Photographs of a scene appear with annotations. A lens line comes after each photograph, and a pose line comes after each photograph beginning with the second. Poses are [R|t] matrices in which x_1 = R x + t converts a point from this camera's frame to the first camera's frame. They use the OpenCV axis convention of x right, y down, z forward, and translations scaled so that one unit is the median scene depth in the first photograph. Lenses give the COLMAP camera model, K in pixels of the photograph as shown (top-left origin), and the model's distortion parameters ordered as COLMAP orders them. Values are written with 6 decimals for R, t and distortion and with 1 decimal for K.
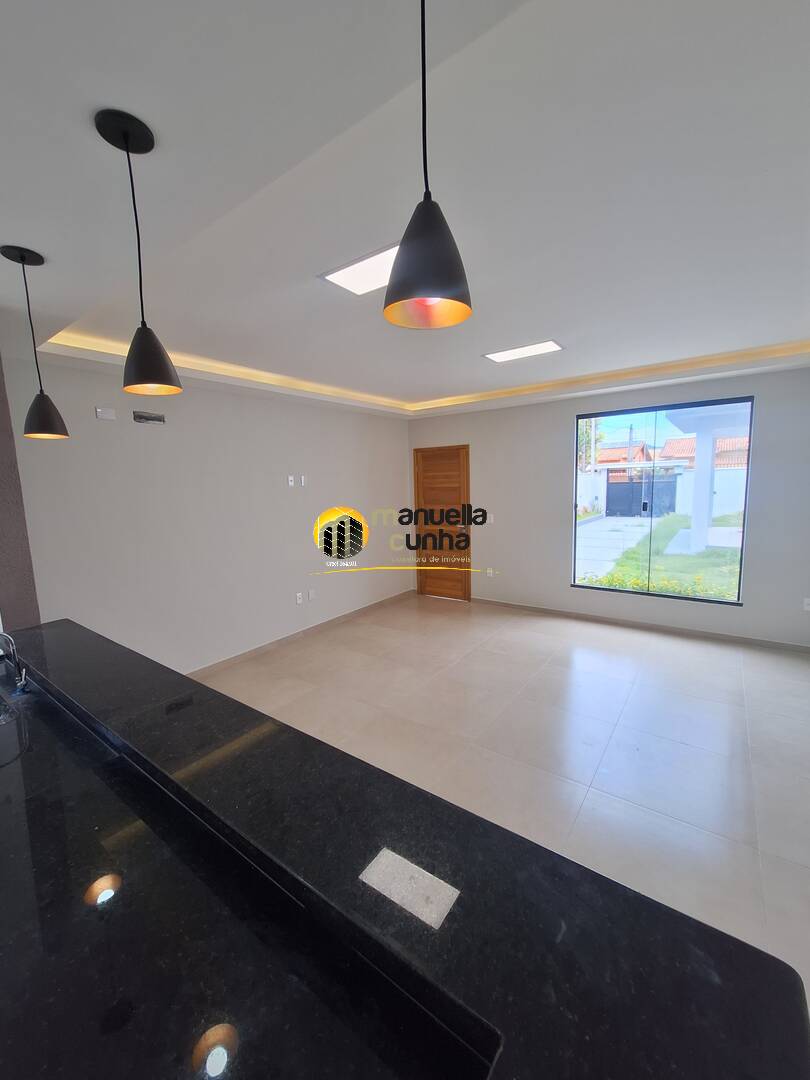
lens RADIAL K [[428.8, 0, 407.8], [0, 428.8, 536.1], [0, 0, 1]] dist [-0.000298, 0.000120]
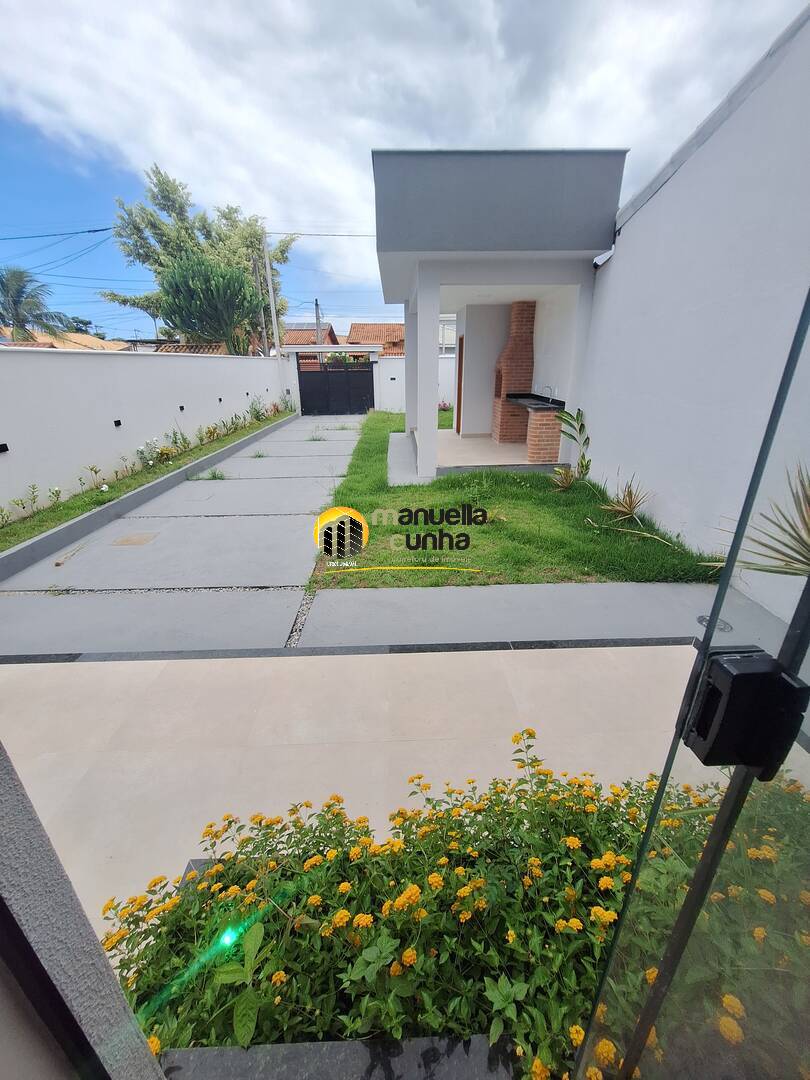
lens RADIAL K [[429.9, 0, 407.6], [0, 429.9, 539.9], [0, 0, 1]] dist [-0.000407, -0.005873]
pose [[0.785919, -0.210933, 0.581239, 0.096818], [0.058145, 0.961061, 0.270150, -0.027978], [-0.615590, -0.178520, 0.767580, 0.211176]]
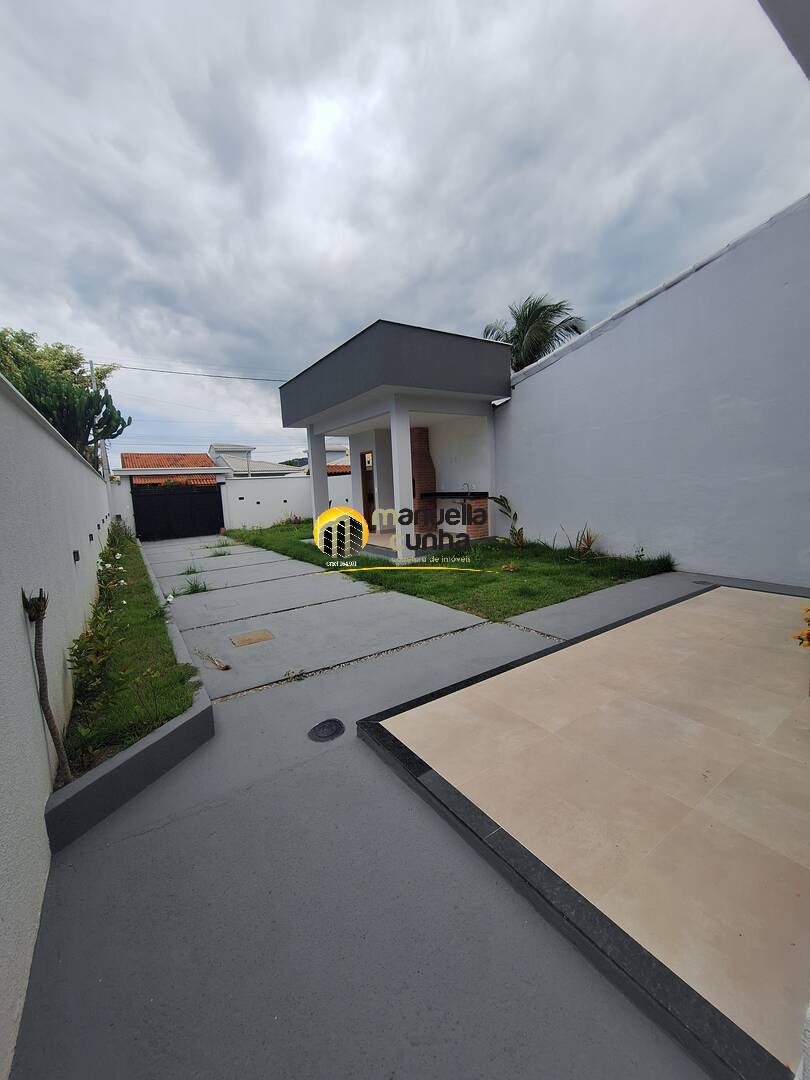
lens RADIAL K [[431.2, 0, 408.2], [0, 431.2, 533.5], [0, 0, 1]] dist [-0.002352, -0.000253]
pose [[0.338258, -0.088458, 0.936887, -0.056811], [0.150415, 0.987855, 0.038963, -0.020821], [-0.928955, 0.127742, 0.347455, 0.335549]]
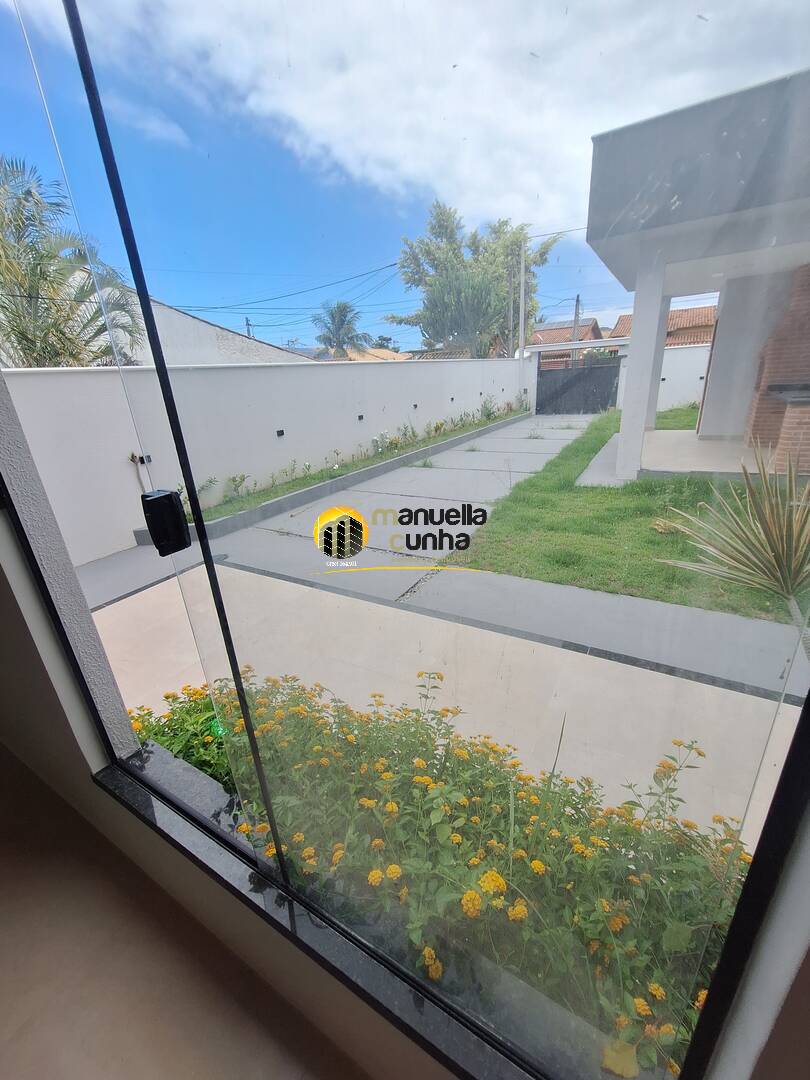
lens RADIAL K [[431.2, 0, 408.2], [0, 431.2, 533.5], [0, 0, 1]] dist [-0.002352, -0.000253]
pose [[0.993972, -0.063537, 0.089349, 0.133335], [0.041729, 0.972862, 0.227592, -0.021832], [-0.101384, -0.222492, 0.969649, 0.178546]]
